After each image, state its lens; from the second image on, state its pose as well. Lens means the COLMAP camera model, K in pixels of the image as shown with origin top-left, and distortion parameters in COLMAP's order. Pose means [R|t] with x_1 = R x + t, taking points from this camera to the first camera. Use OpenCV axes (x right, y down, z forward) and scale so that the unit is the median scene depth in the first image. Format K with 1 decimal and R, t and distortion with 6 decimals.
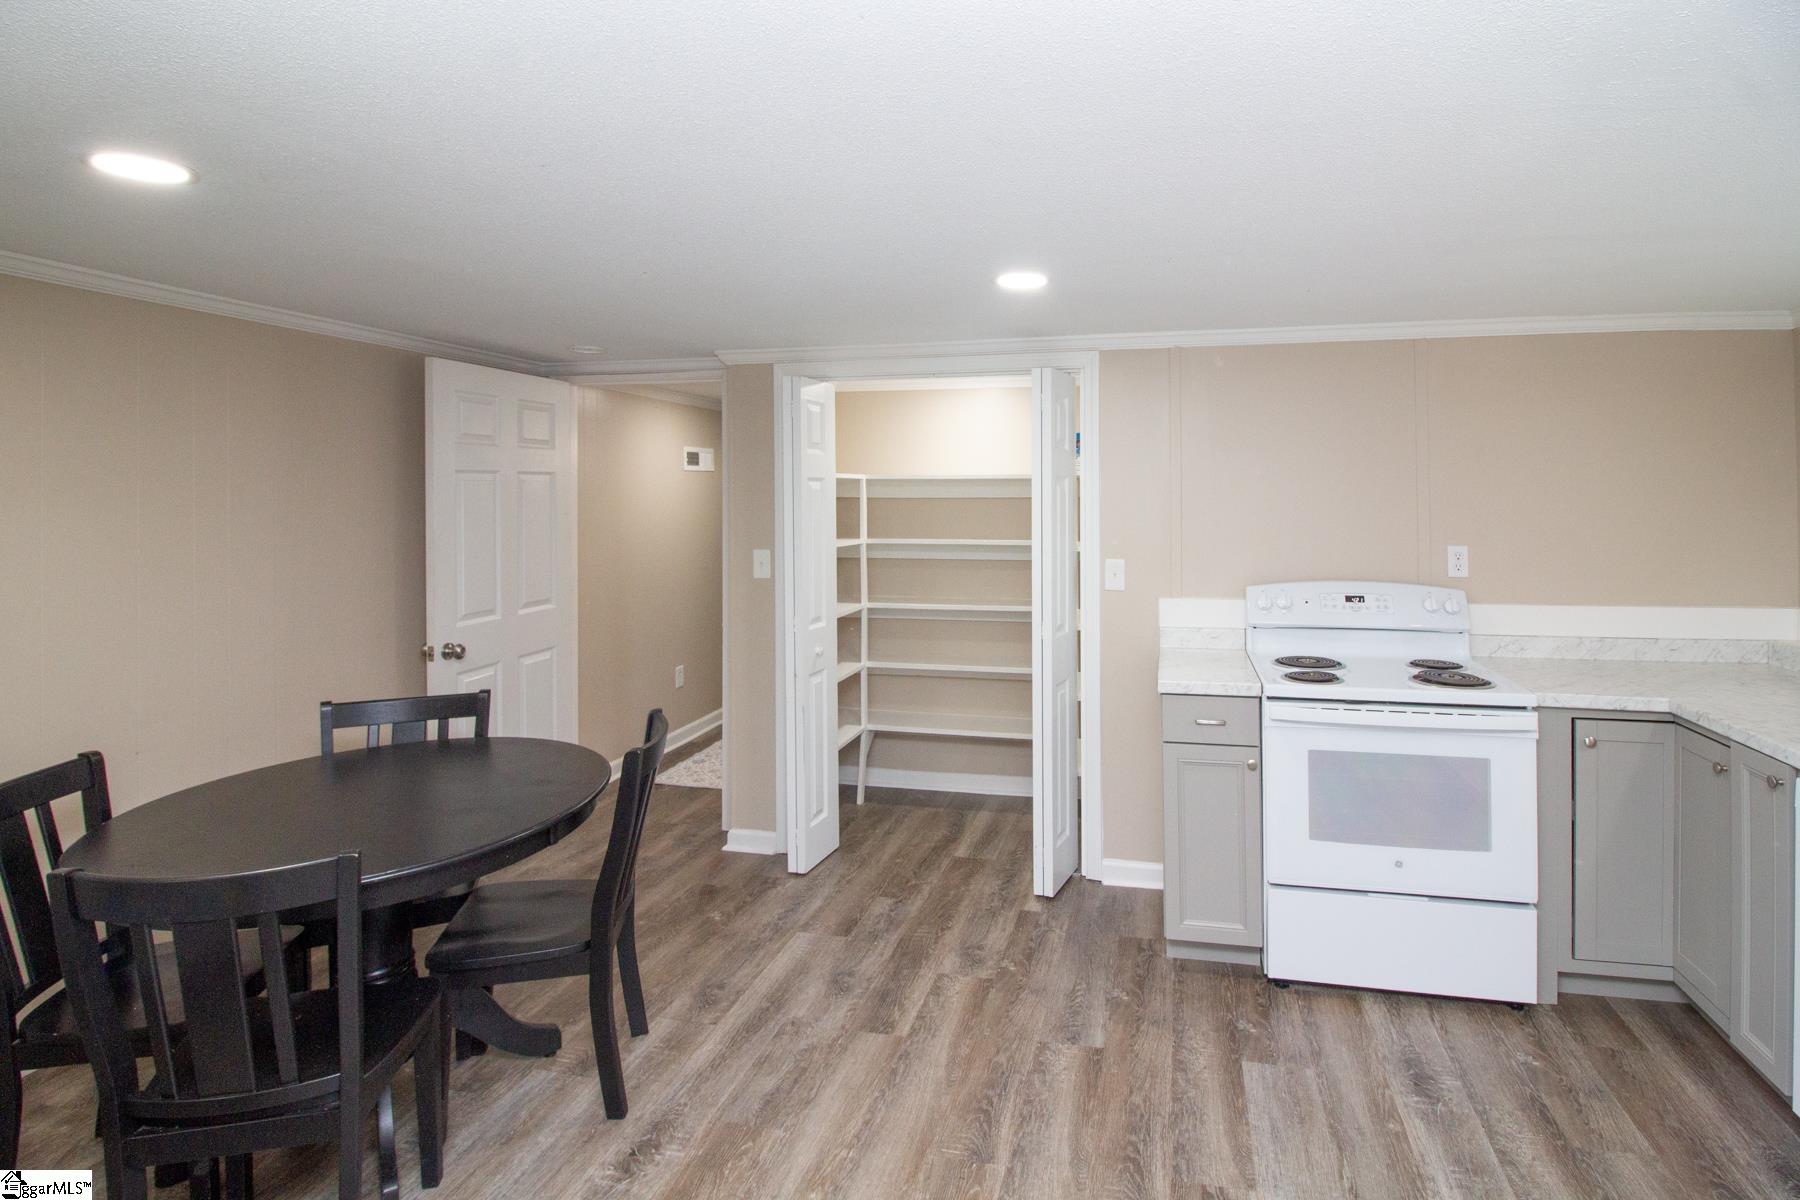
lens RADIAL K [[866.0, 0, 967.1], [0, 866.0, 492.6], [0, 0, 1]] dist [-0.011952, -0.007090]
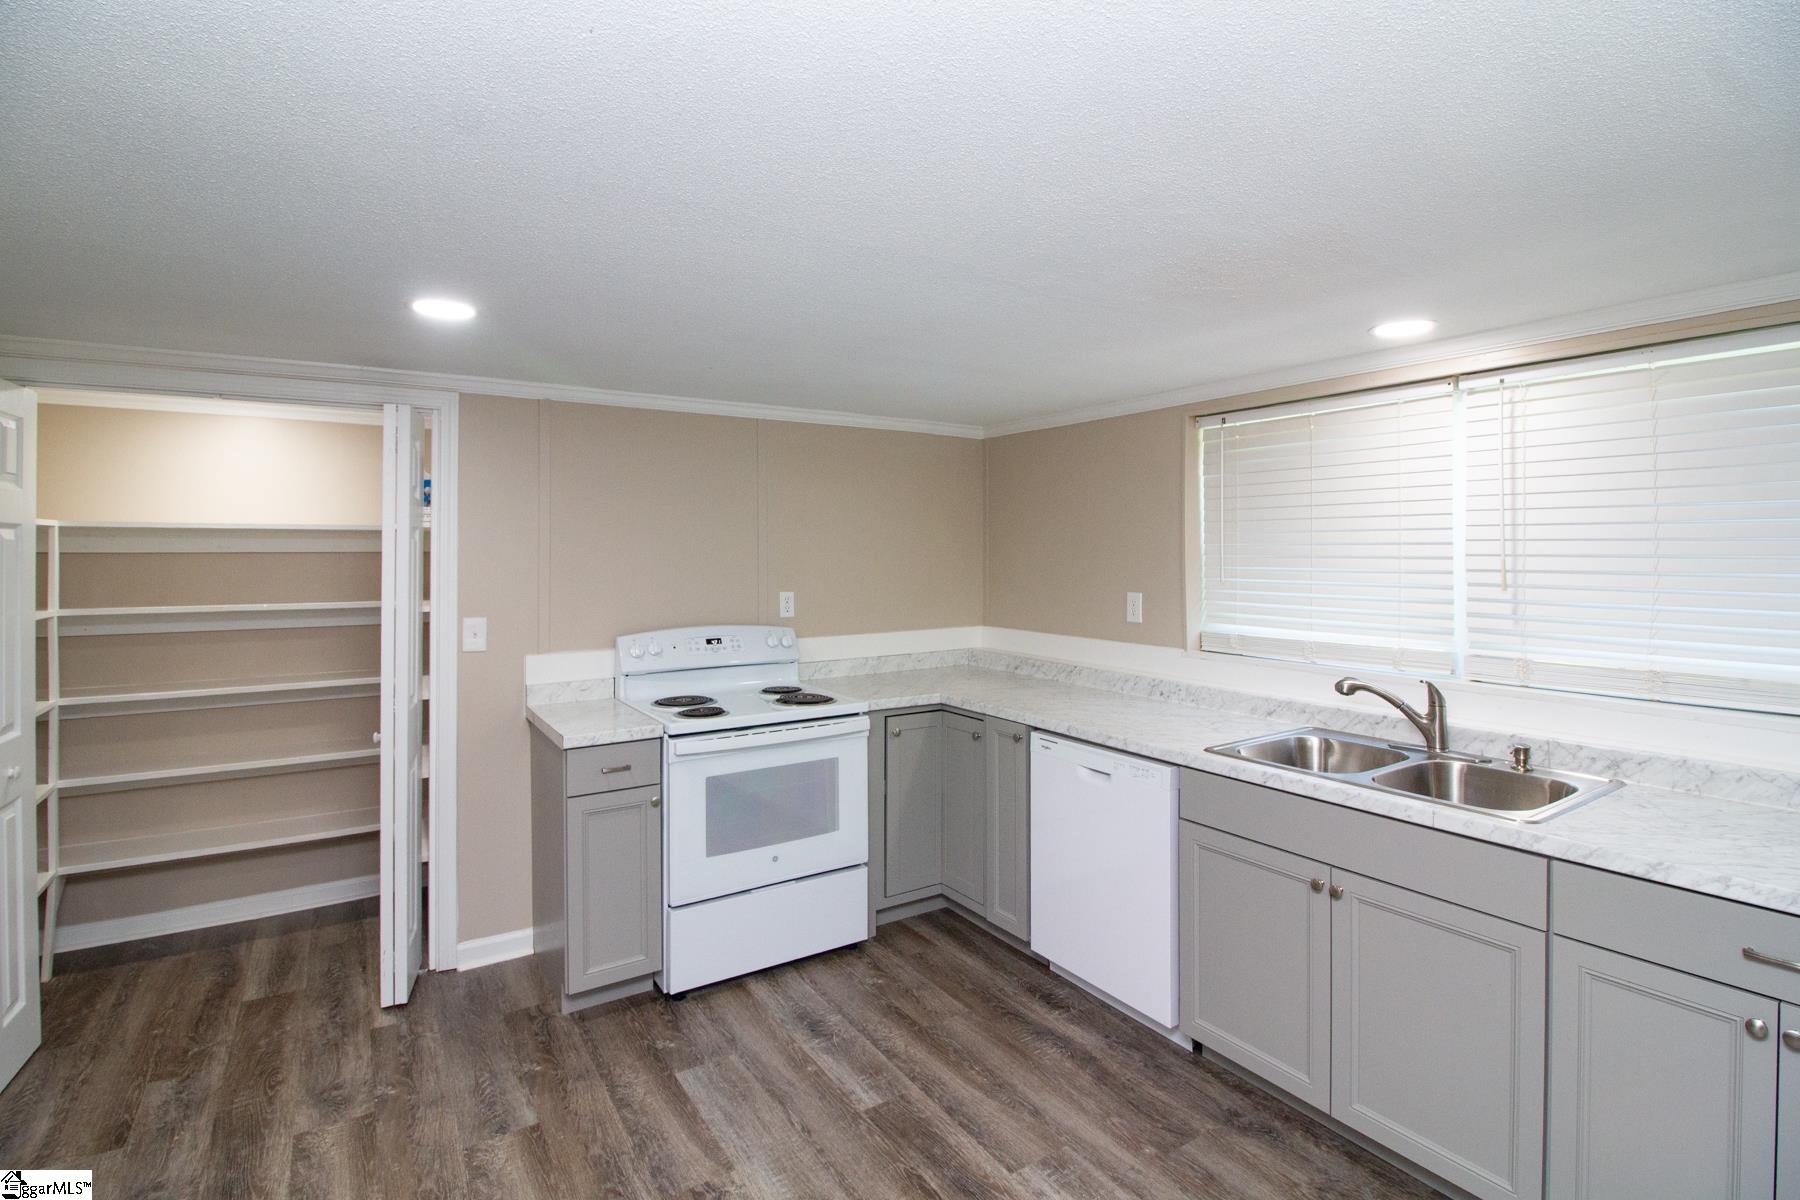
lens RADIAL K [[866.0, 0, 858.0], [0, 866.0, 547.1], [0, 0, 1]] dist [-0.011952, -0.007090]
pose [[0.715572, 0.004321, 0.698526, -0.236514], [-0.003665, 0.999990, -0.002432, 0.001417], [-0.698529, -0.000819, 0.715581, 0.056404]]
